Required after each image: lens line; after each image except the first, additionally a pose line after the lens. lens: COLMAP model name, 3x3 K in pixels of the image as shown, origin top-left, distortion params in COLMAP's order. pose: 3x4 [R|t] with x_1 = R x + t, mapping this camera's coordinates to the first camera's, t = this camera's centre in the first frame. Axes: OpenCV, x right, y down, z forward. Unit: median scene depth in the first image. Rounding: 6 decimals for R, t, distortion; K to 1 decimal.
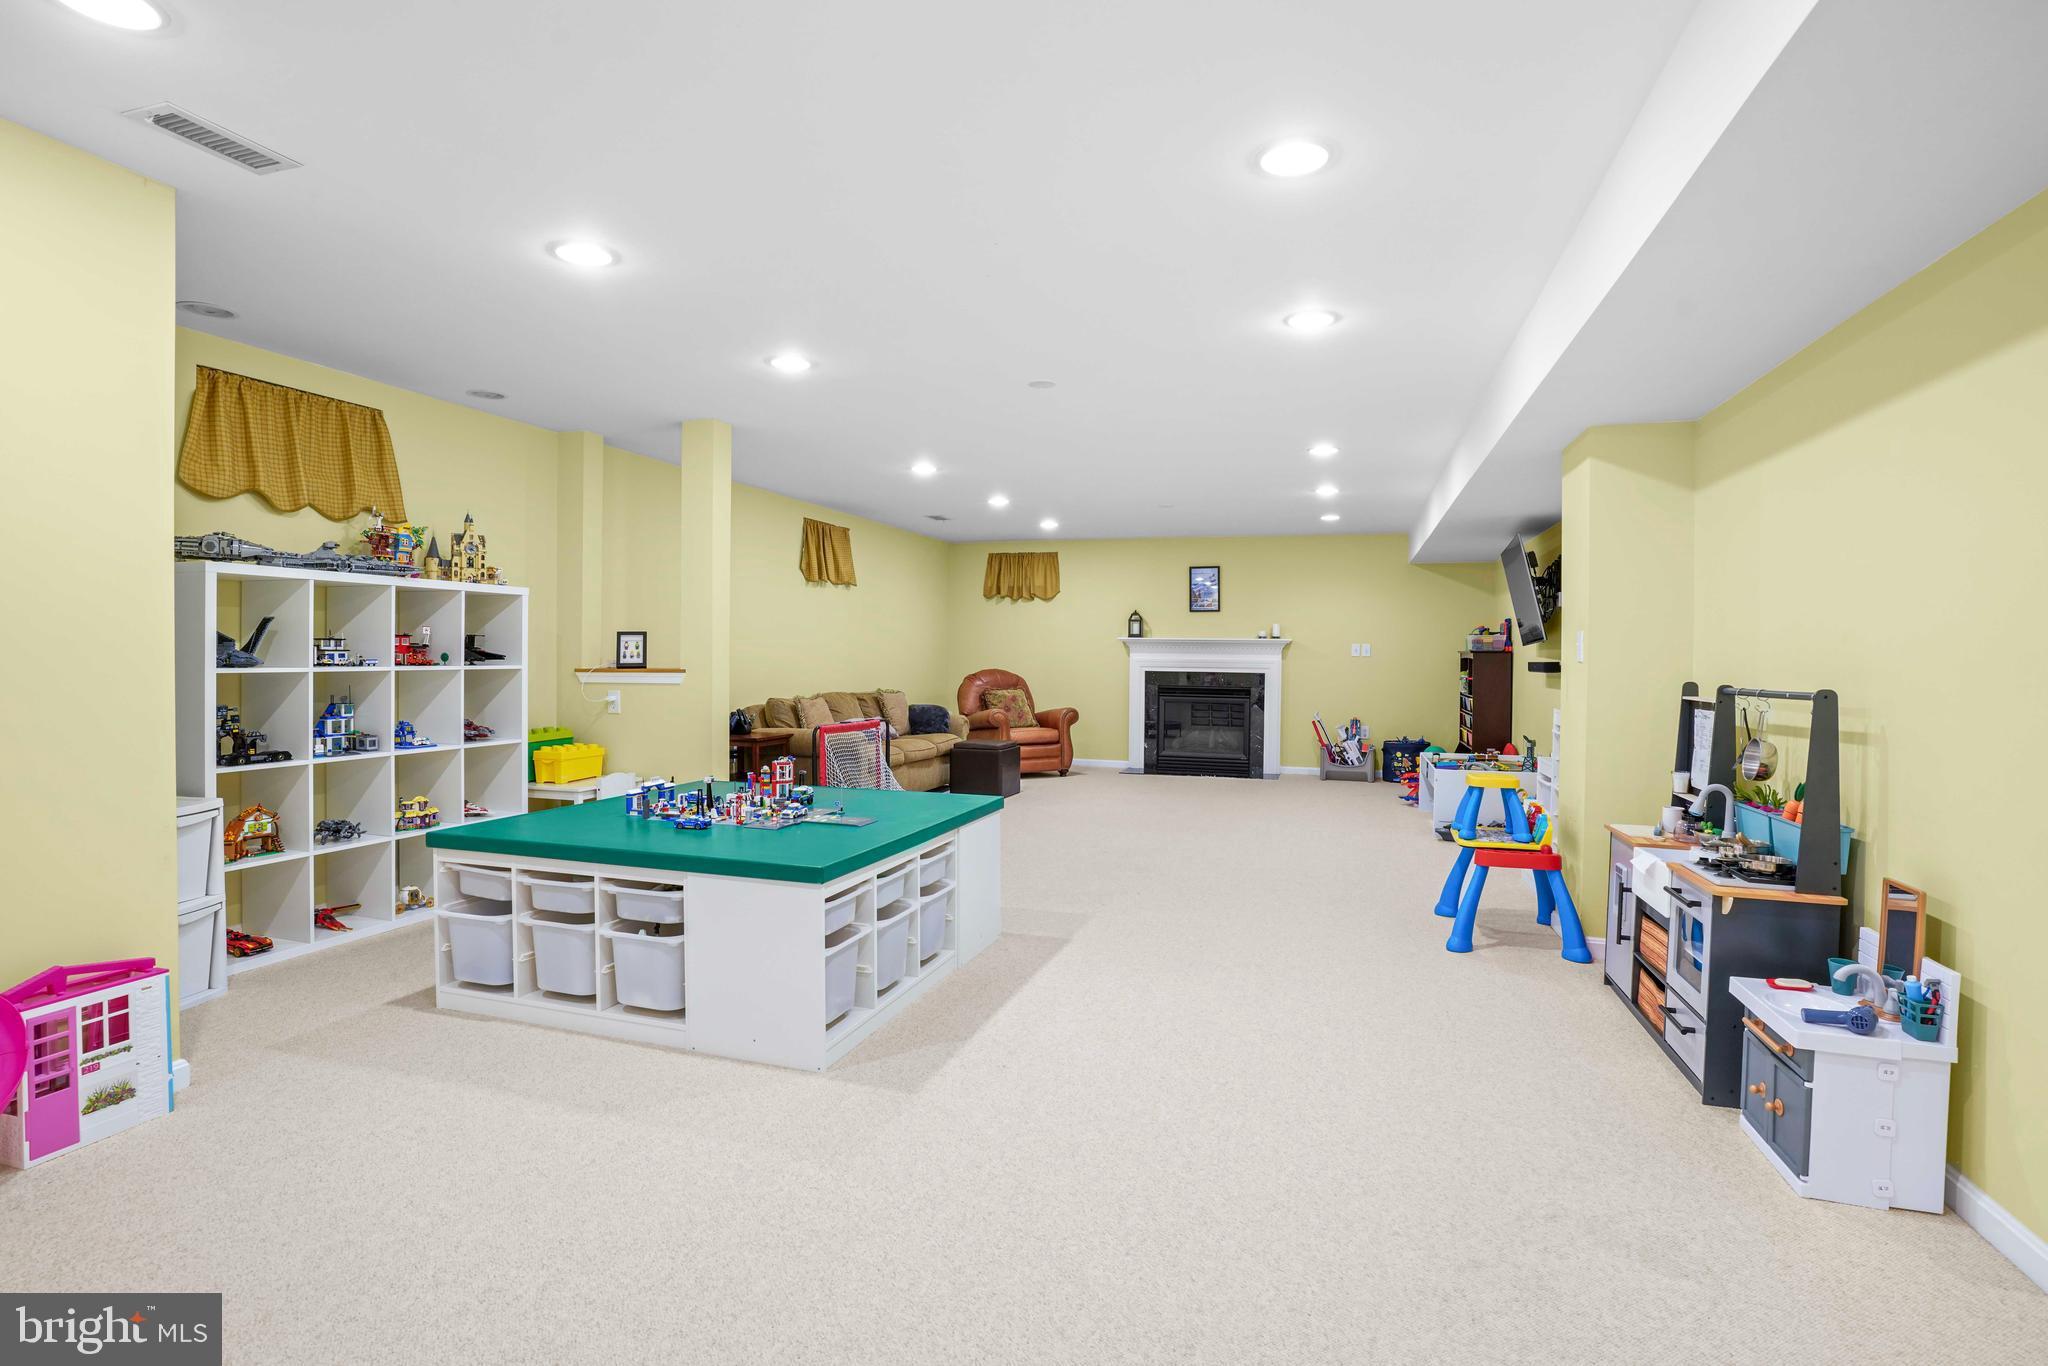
lens RADIAL K [[1019.6, 0, 1028.4], [0, 1019.6, 658.4], [0, 0, 1]] dist [-0.068449, 0.027311]
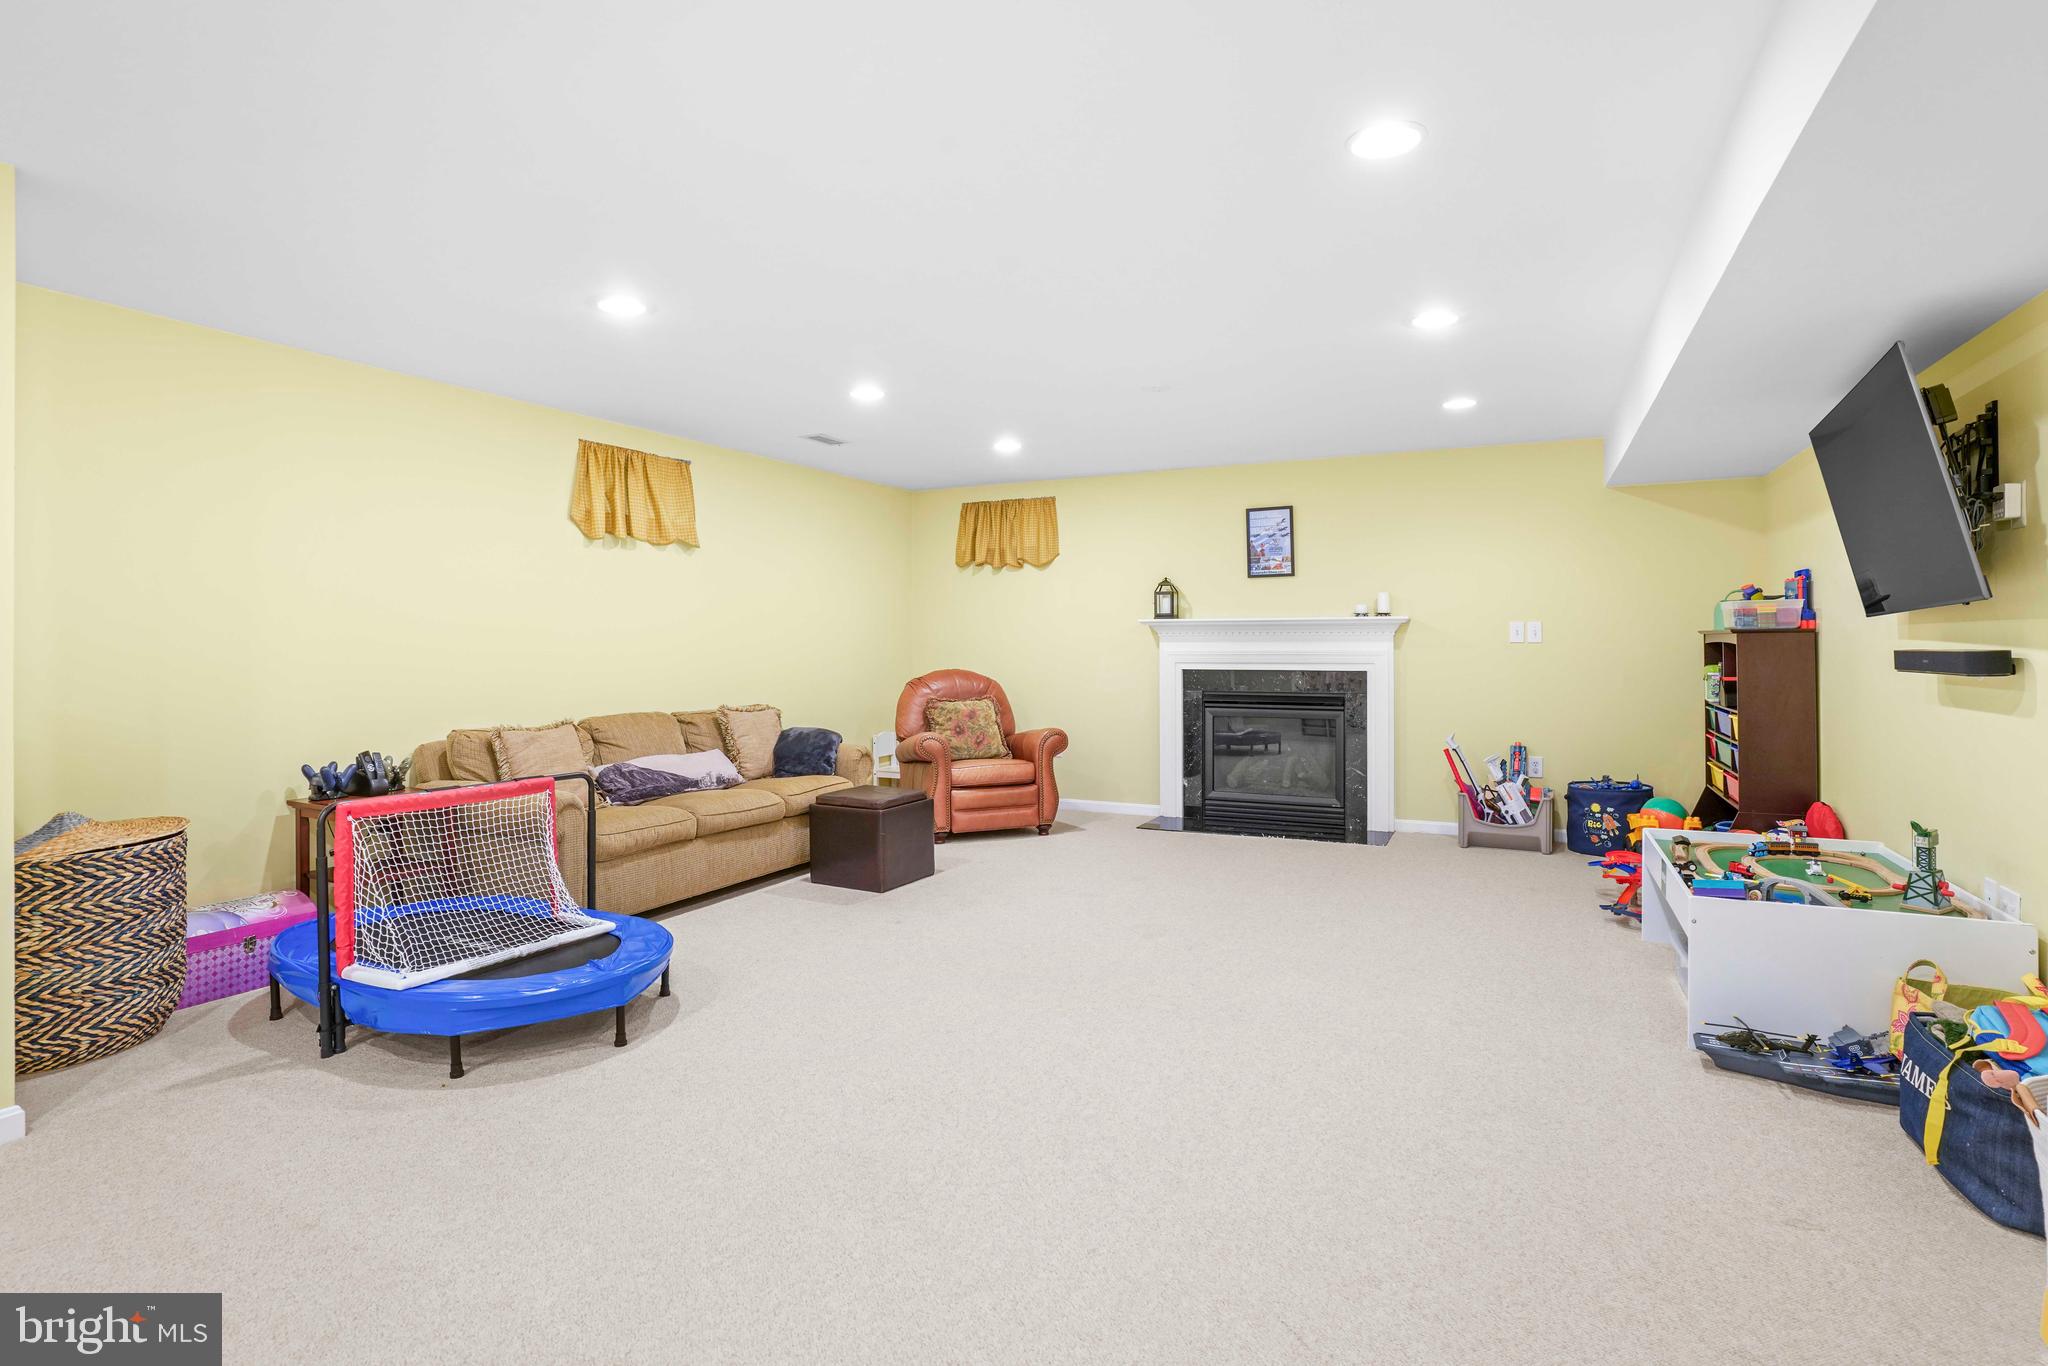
lens RADIAL K [[1027.0, 0, 1023.9], [0, 1027.0, 629.6], [0, 0, 1]] dist [-0.047316, 0.000649]
pose [[0.987985, -0.017741, -0.153526, 0.128495], [0.015057, 0.999713, -0.018630, -0.002716], [0.153813, 0.016095, 0.987969, 0.362700]]
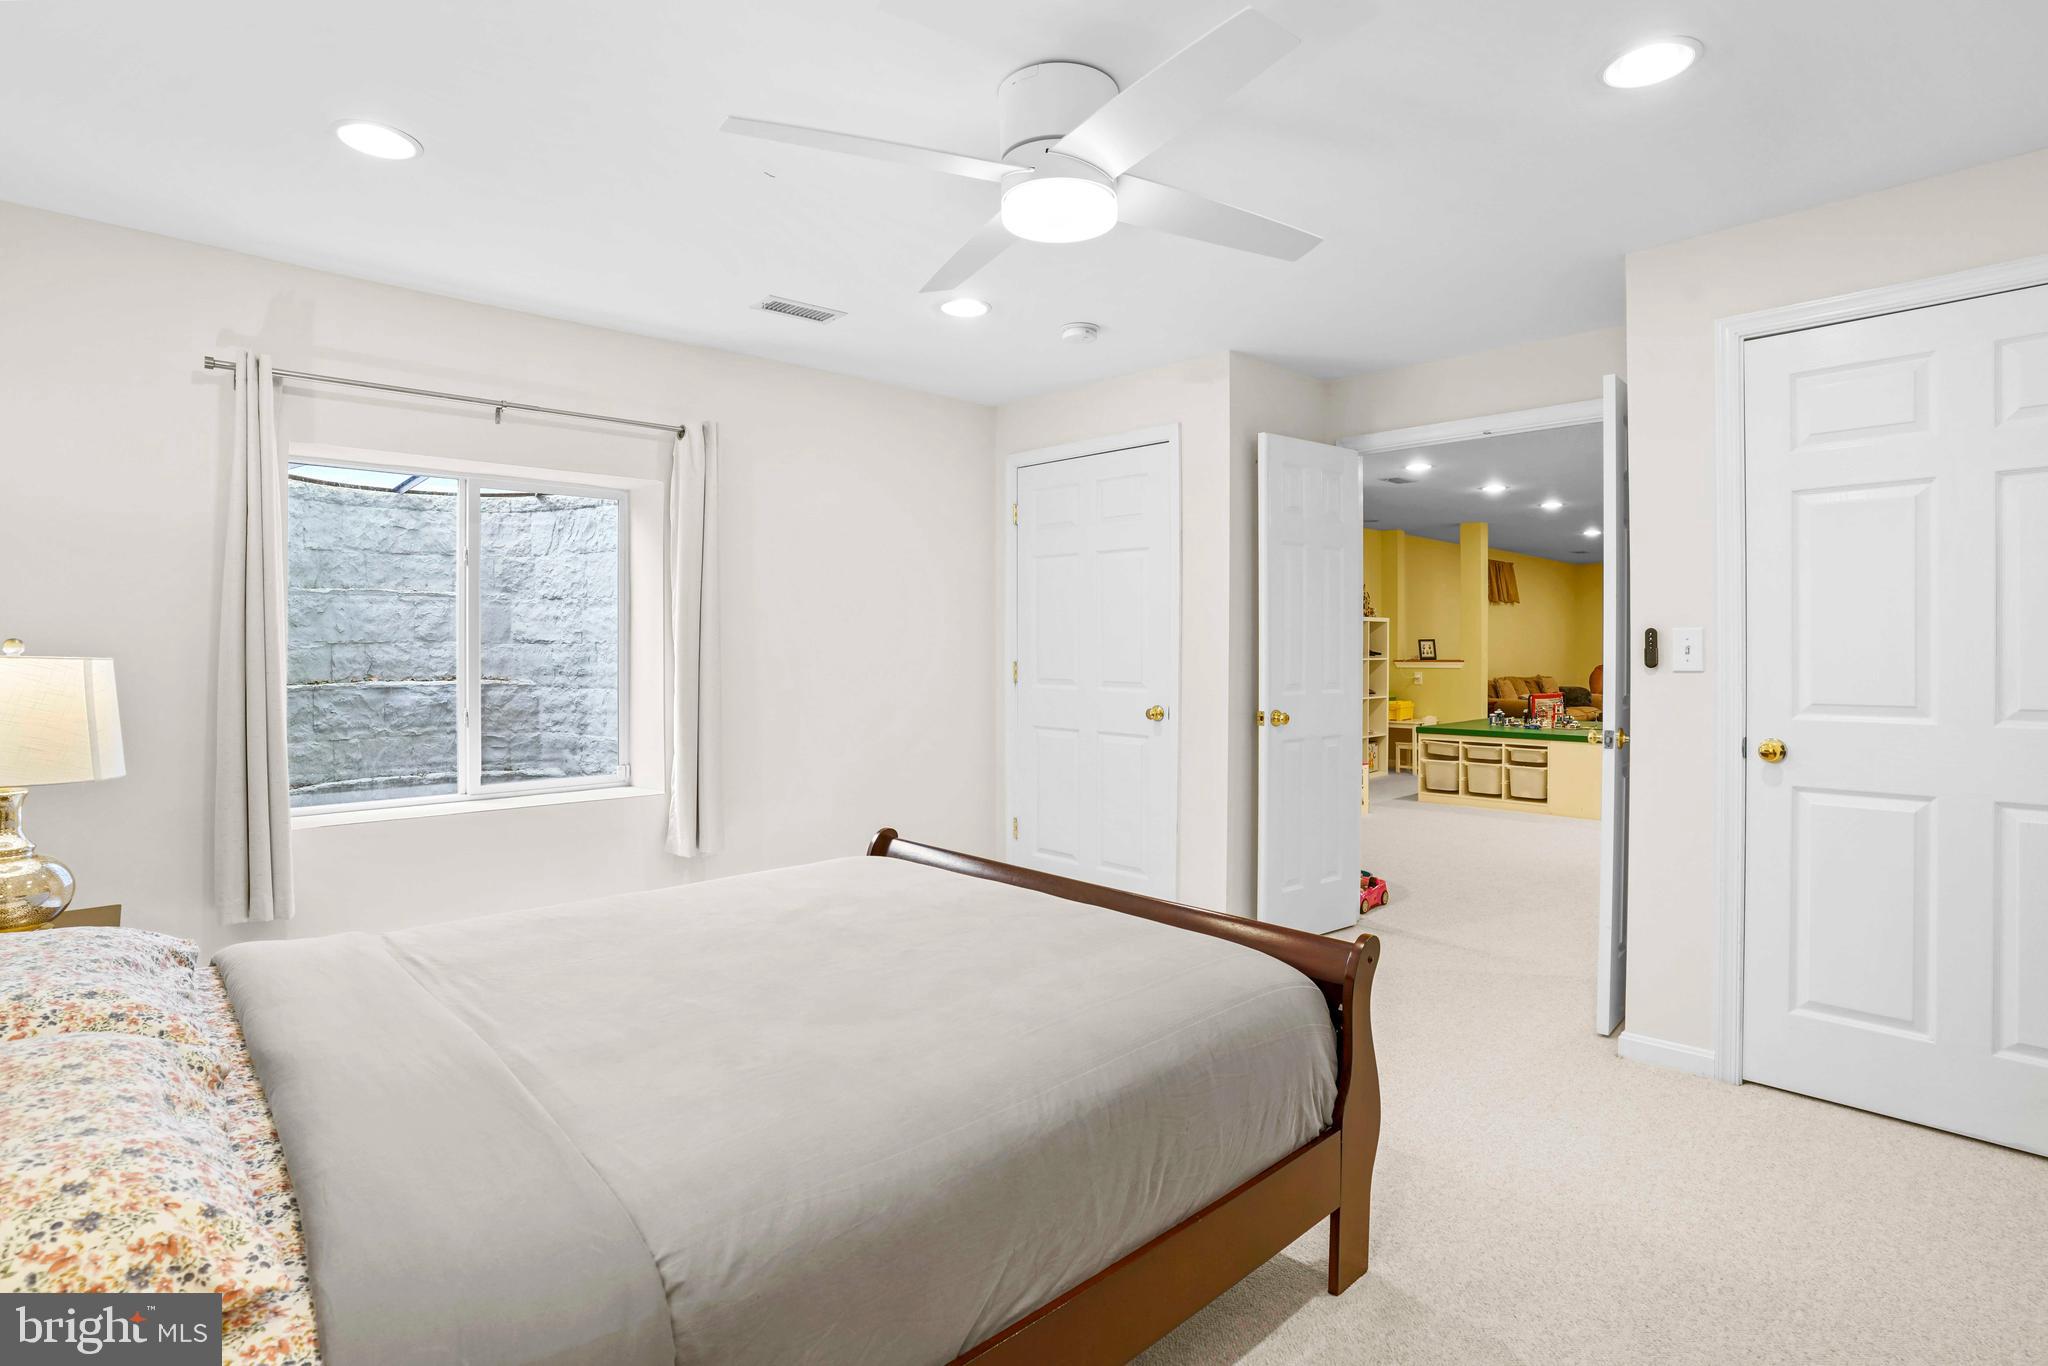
lens RADIAL K [[1019.6, 0, 1028.4], [0, 1019.6, 658.4], [0, 0, 1]] dist [-0.068449, 0.027311]
pose [[0.884790, -0.004857, -0.465964, -0.112793], [0.004185, 0.999988, -0.002477, 0.005738], [0.465970, 0.000242, 0.884800, -0.592789]]
